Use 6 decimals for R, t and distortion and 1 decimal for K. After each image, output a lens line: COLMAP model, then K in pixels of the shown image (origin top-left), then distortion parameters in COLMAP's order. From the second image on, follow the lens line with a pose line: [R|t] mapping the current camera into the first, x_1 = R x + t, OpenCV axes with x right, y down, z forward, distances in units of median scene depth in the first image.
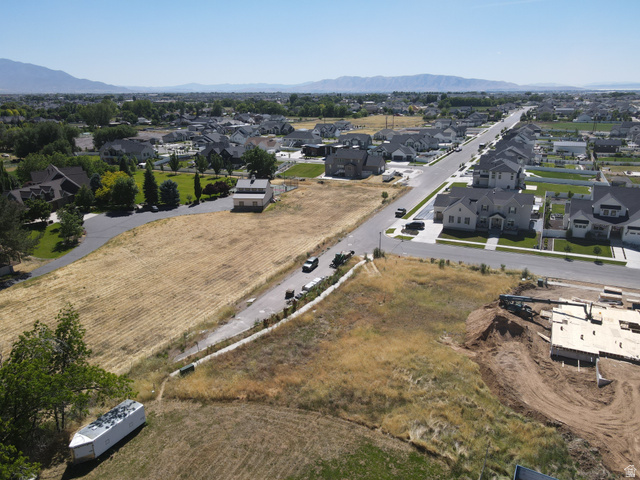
lens RADIAL K [[468.9, 0, 320.0], [0, 468.9, 240.0], [0, 0, 1]] dist [0.012378, 0.005833]
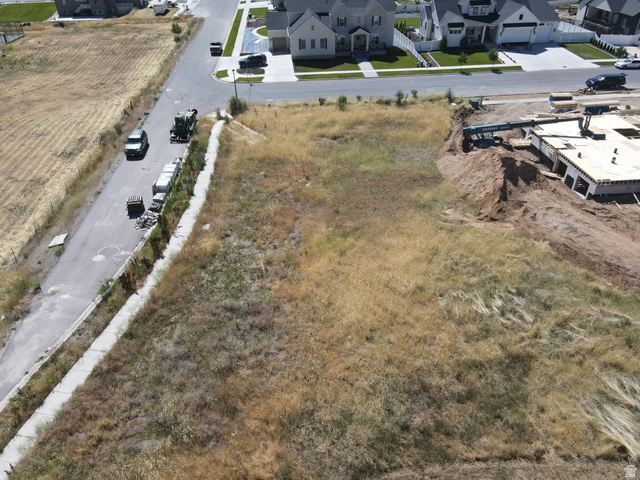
lens RADIAL K [[468.9, 0, 320.0], [0, 468.9, 240.0], [0, 0, 1]] dist [0.012378, 0.005833]
pose [[0.859049, -0.286506, 0.424204, -0.103259], [0.157584, 0.936467, 0.313365, 0.018268], [-0.487034, -0.202348, 0.849620, 0.400521]]
